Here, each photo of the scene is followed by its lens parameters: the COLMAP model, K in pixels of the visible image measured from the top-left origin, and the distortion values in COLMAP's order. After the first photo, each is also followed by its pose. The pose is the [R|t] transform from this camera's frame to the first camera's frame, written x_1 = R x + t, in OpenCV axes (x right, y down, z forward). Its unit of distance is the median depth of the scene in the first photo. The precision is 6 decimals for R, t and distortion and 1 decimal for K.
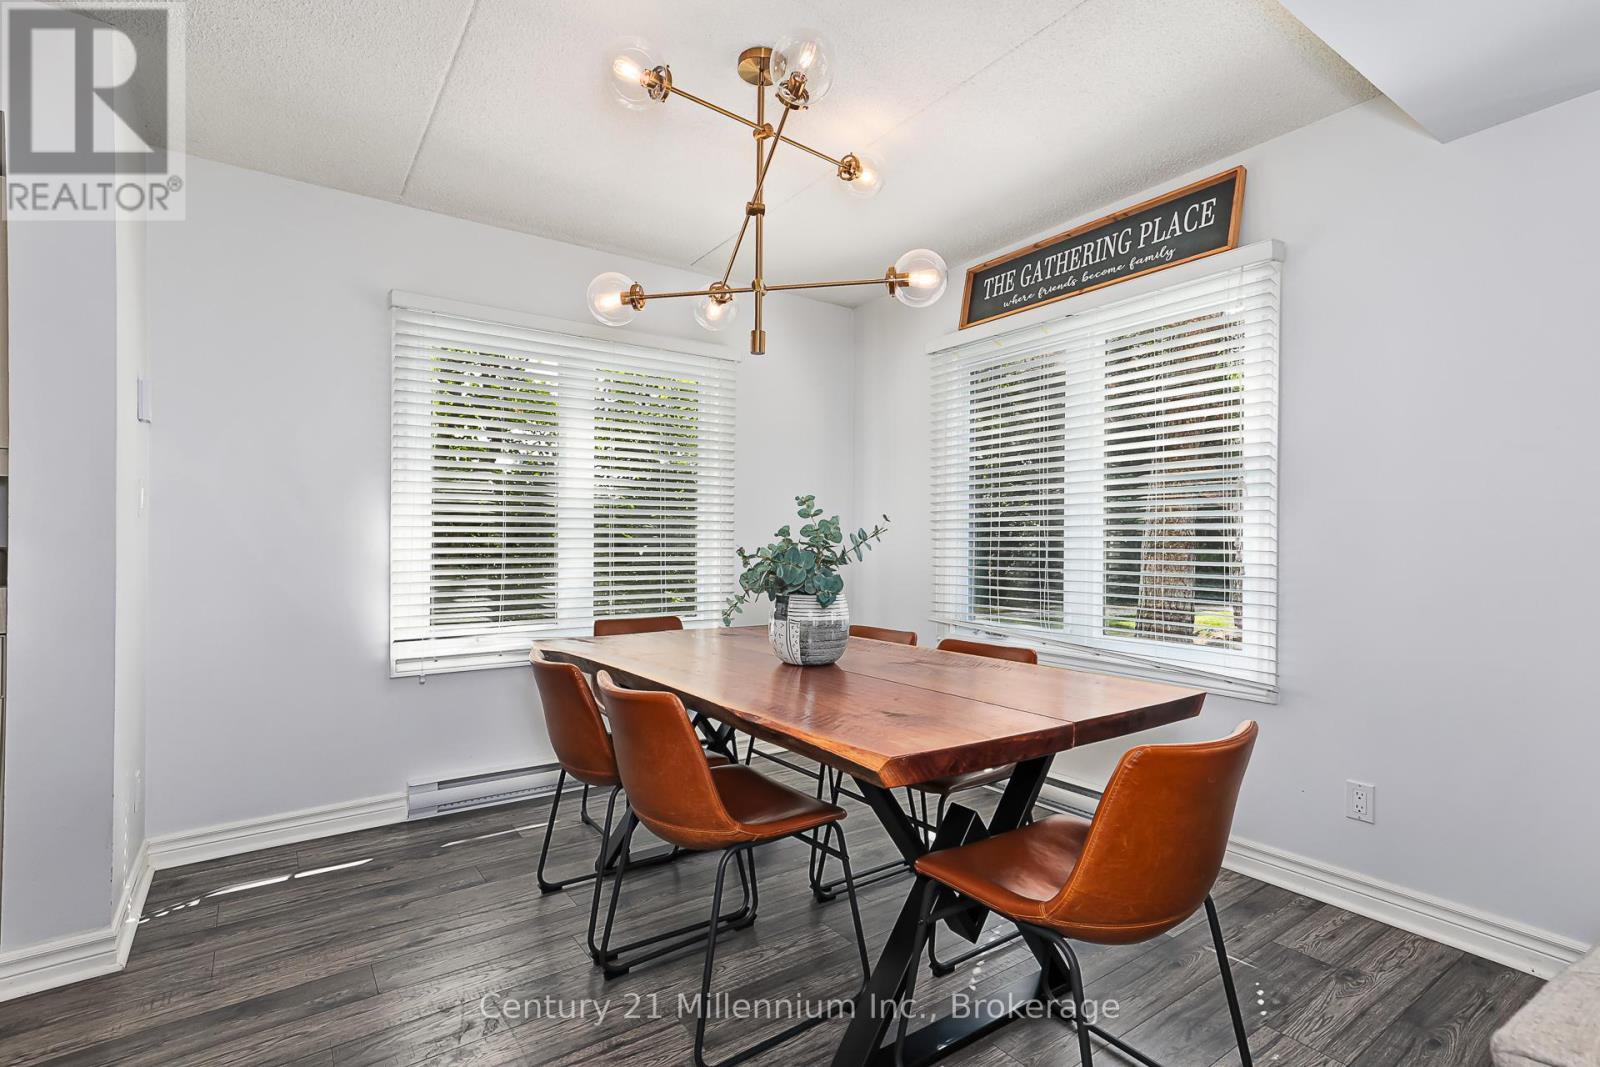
lens RADIAL K [[748.4, 0, 792.5], [0, 748.4, 541.7], [0, 0, 1]] dist [-0.002304, -0.000127]
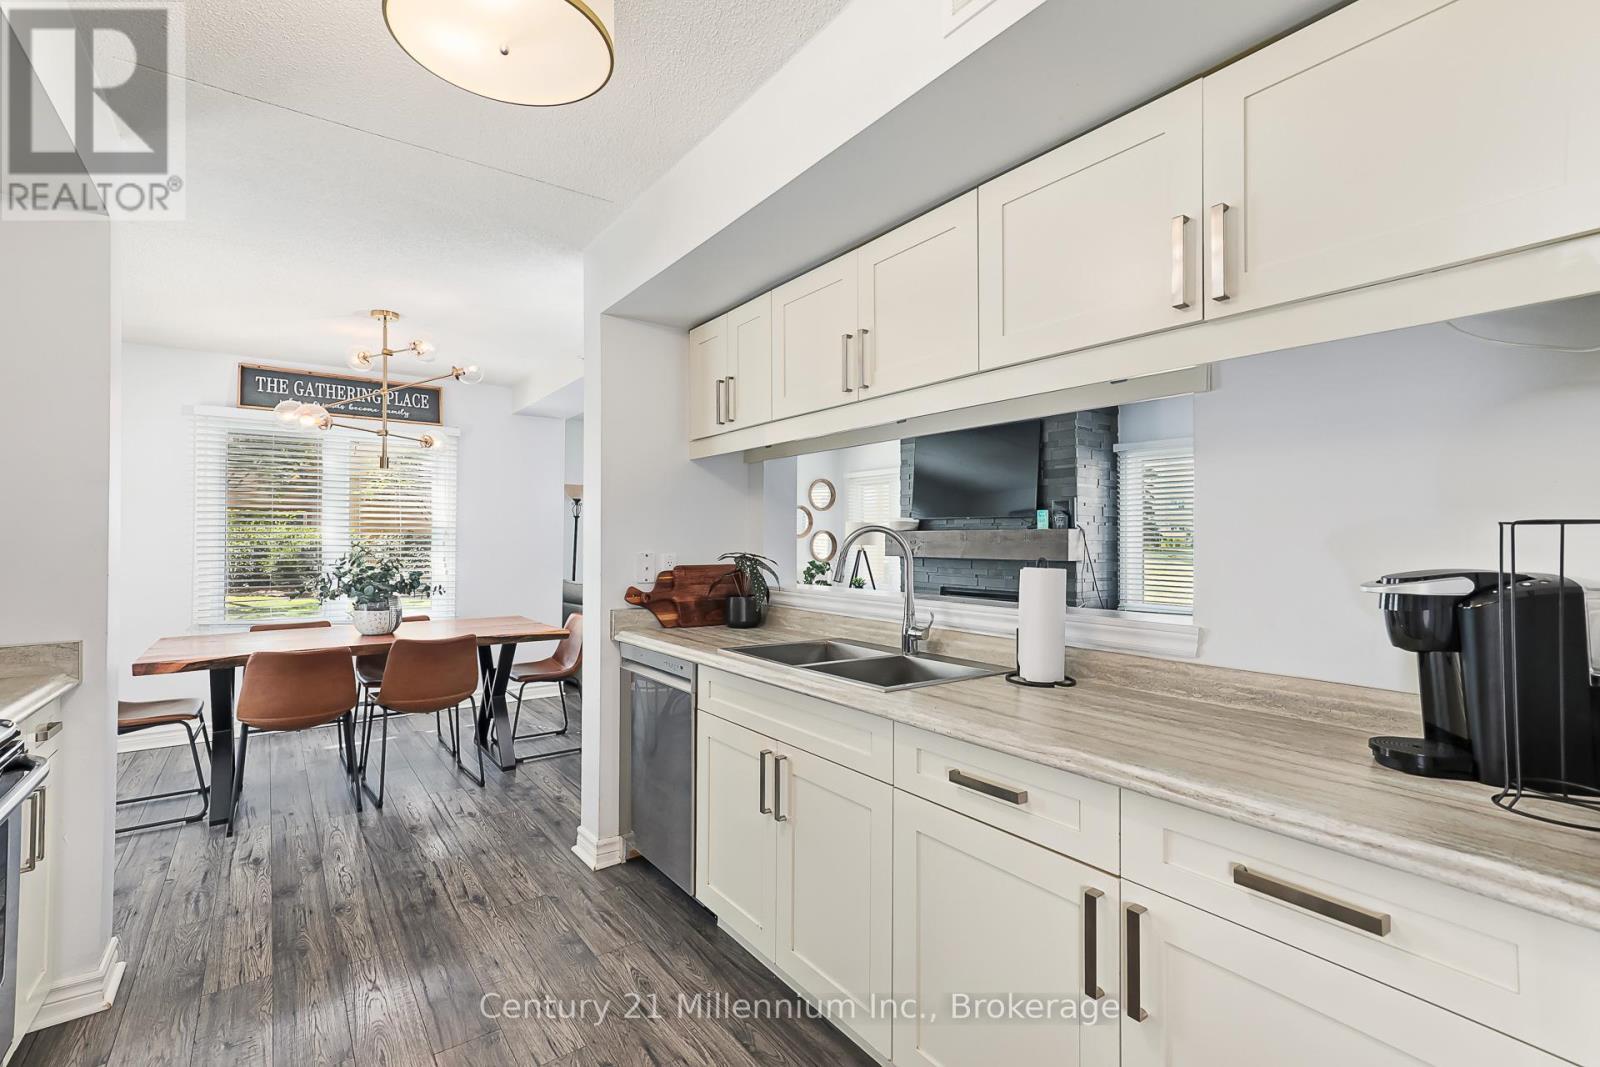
lens RADIAL K [[748.4, 0, 792.5], [0, 748.4, 541.7], [0, 0, 1]] dist [-0.002304, -0.000127]
pose [[-0.023791, -0.011711, 0.999648, -1.398898], [-0.009069, 0.999893, 0.011498, -0.069422], [-0.999676, -0.008792, -0.023895, 0.008386]]
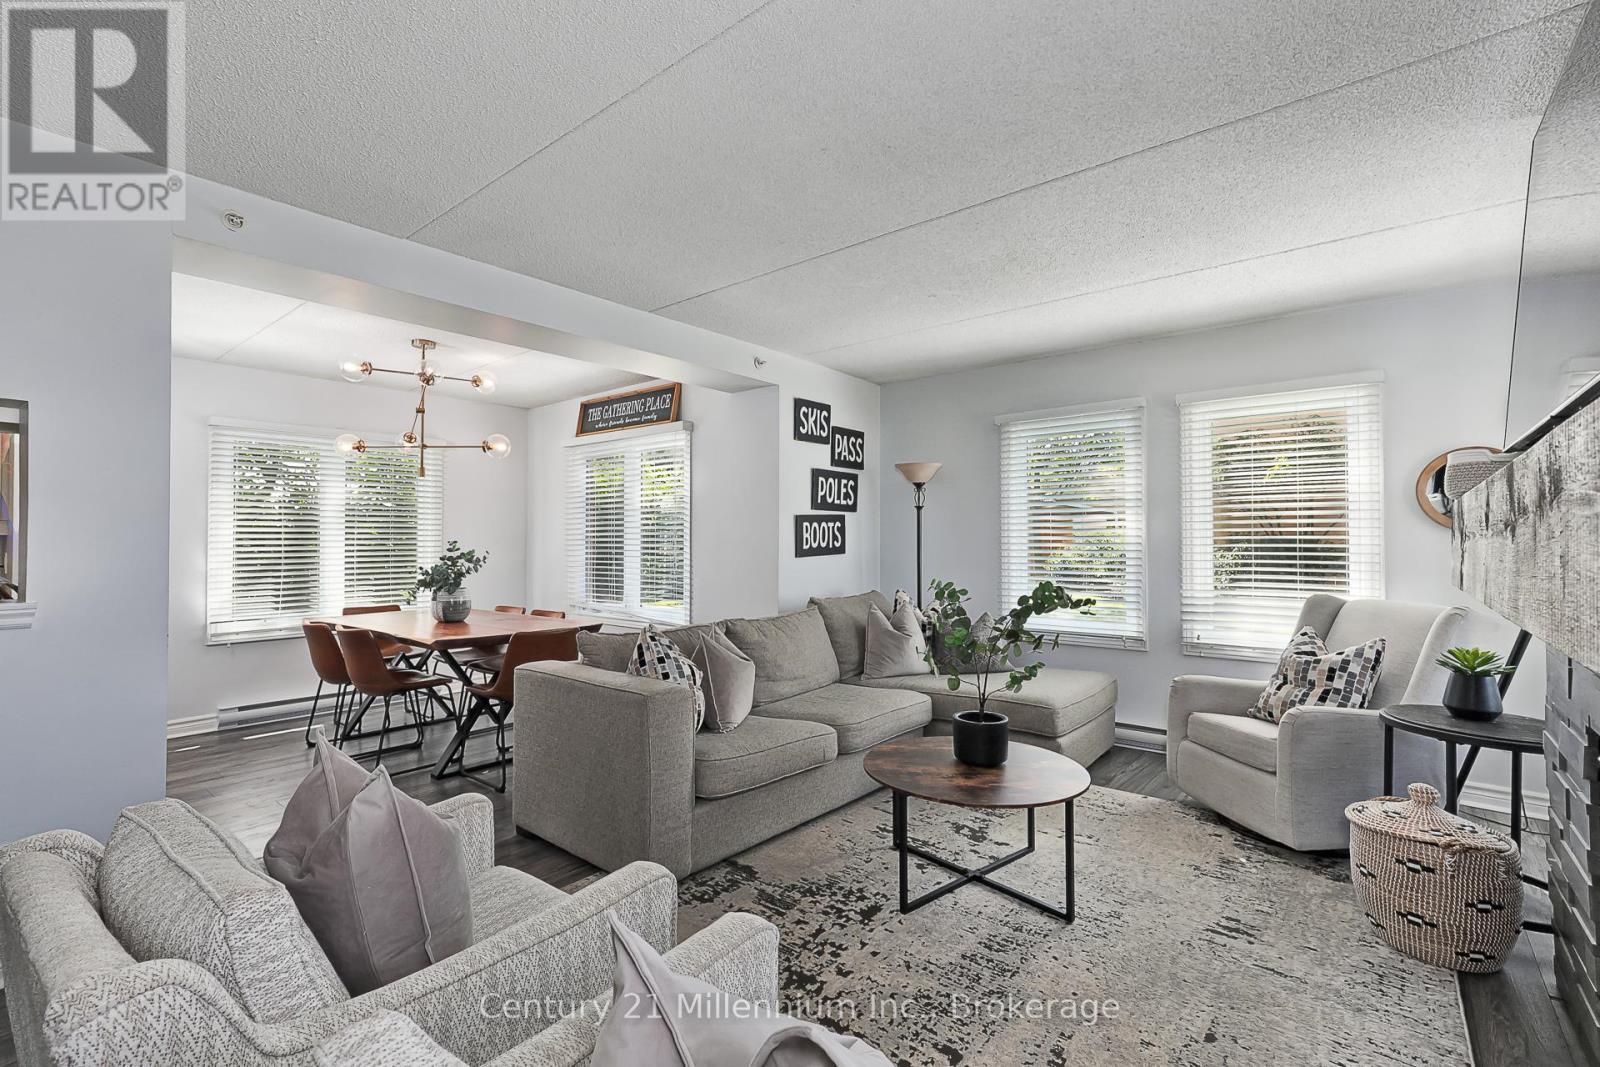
lens RADIAL K [[731.9, 0, 780.7], [0, 731.9, 530.2], [0, 0, 1]] dist [-0.002270, 0.000566]
pose [[0.968979, -0.005658, 0.247077, 0.311790], [0.008418, 0.999913, -0.010117, -0.049283], [-0.246999, 0.011883, 0.968943, -0.926818]]
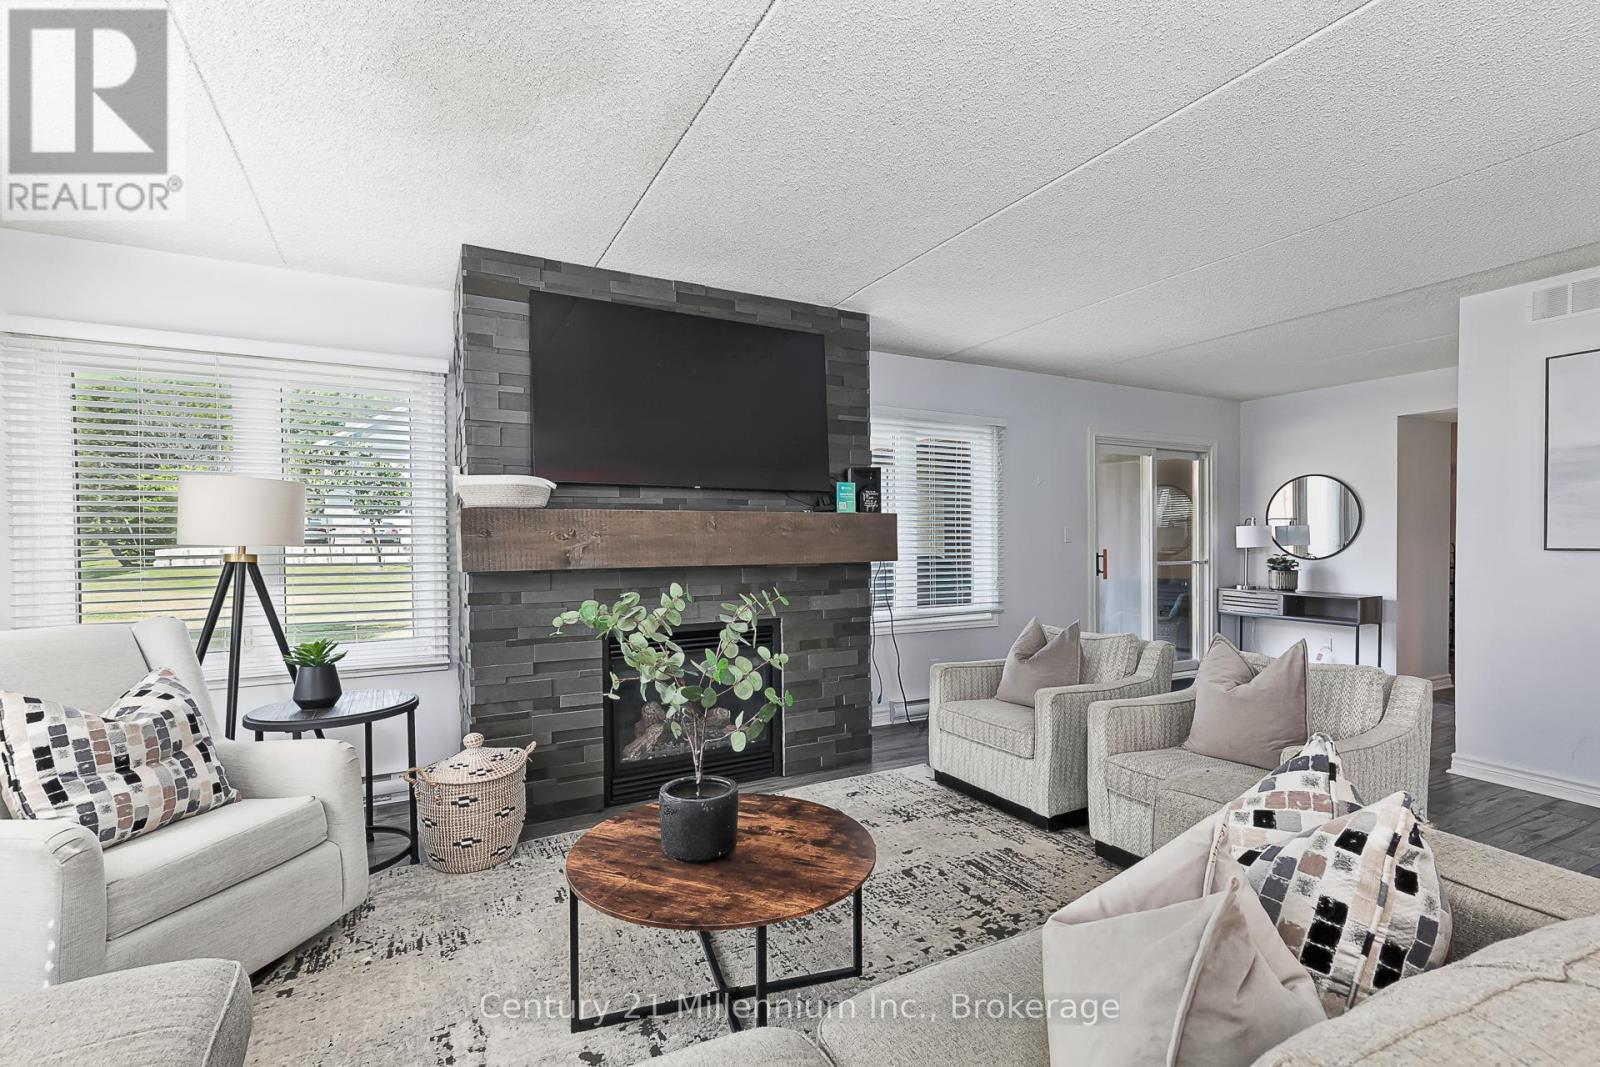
lens RADIAL K [[730.4, 0, 788.8], [0, 730.4, 543.5], [0, 0, 1]] dist [0.020548, 0.000148]
pose [[-0.992435, -0.005894, 0.122632, 0.628833], [-0.005398, 0.999976, 0.004374, -0.037820], [-0.122655, 0.003679, -0.992443, 0.540463]]
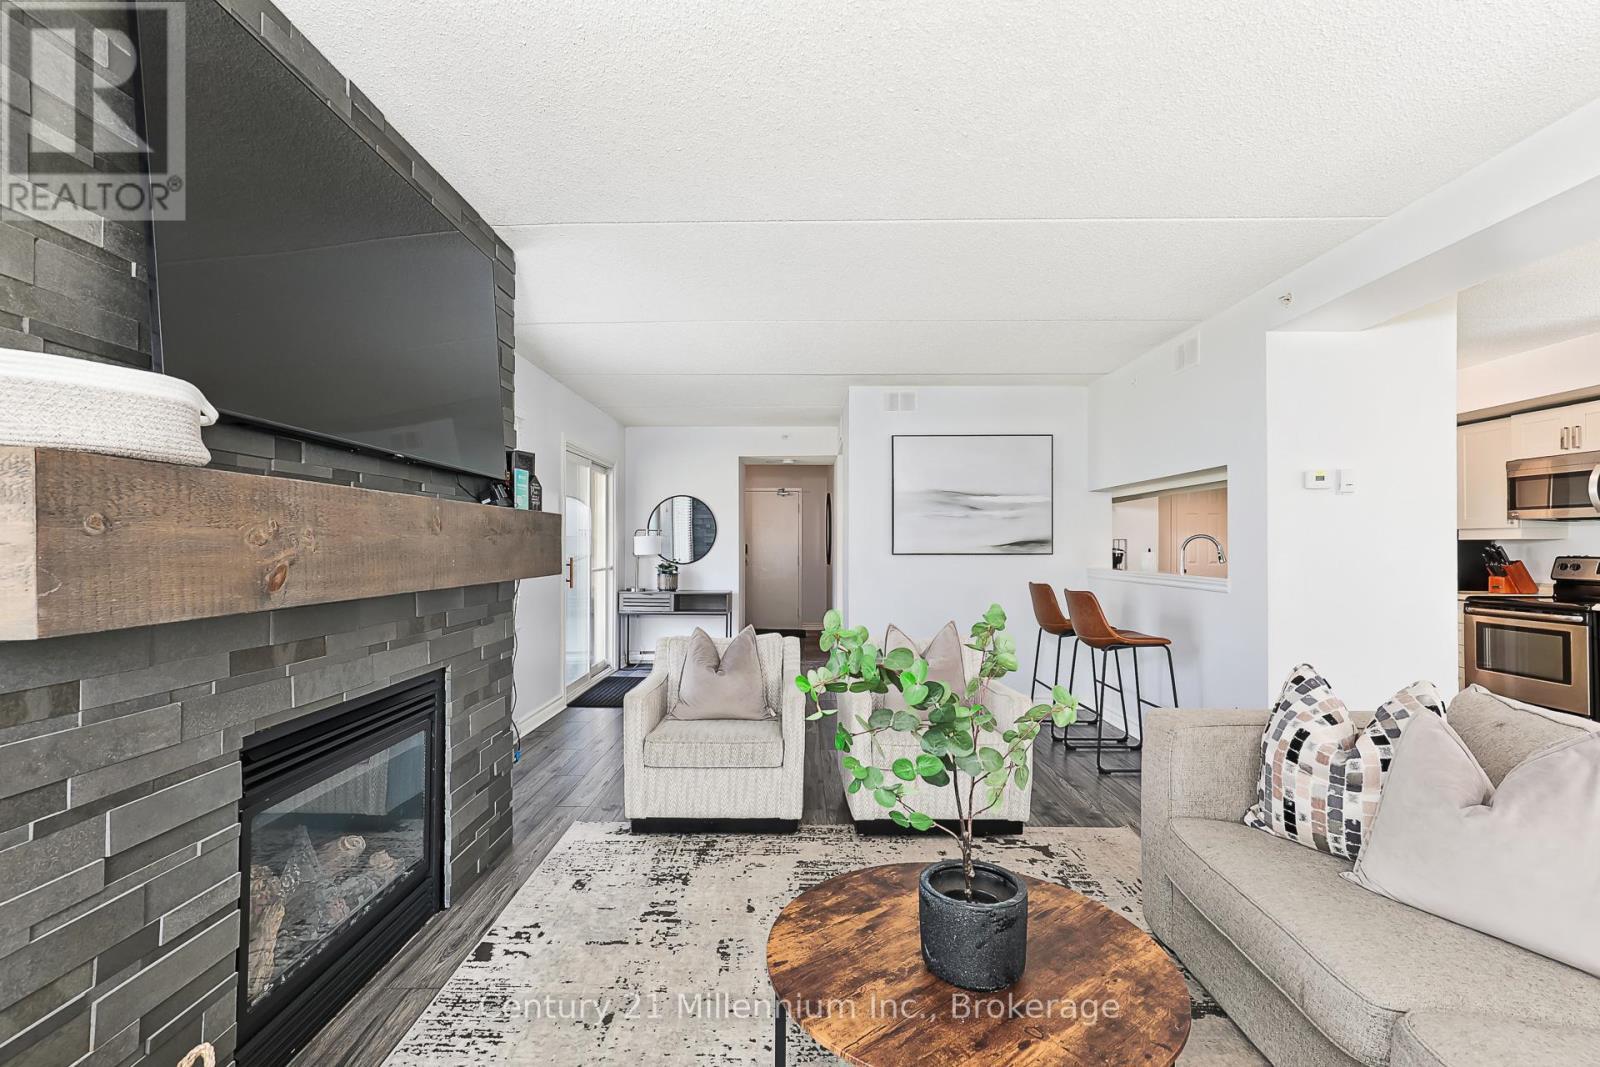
lens RADIAL K [[732.0, 0, 797.8], [0, 732.0, 530.3], [0, 0, 1]] dist [-0.002762, 0.018307]
pose [[-0.582086, -0.027810, -0.812652, 1.247376], [-0.005188, 0.999522, -0.030488, -0.033247], [0.813111, -0.013530, -0.581952, 0.098160]]
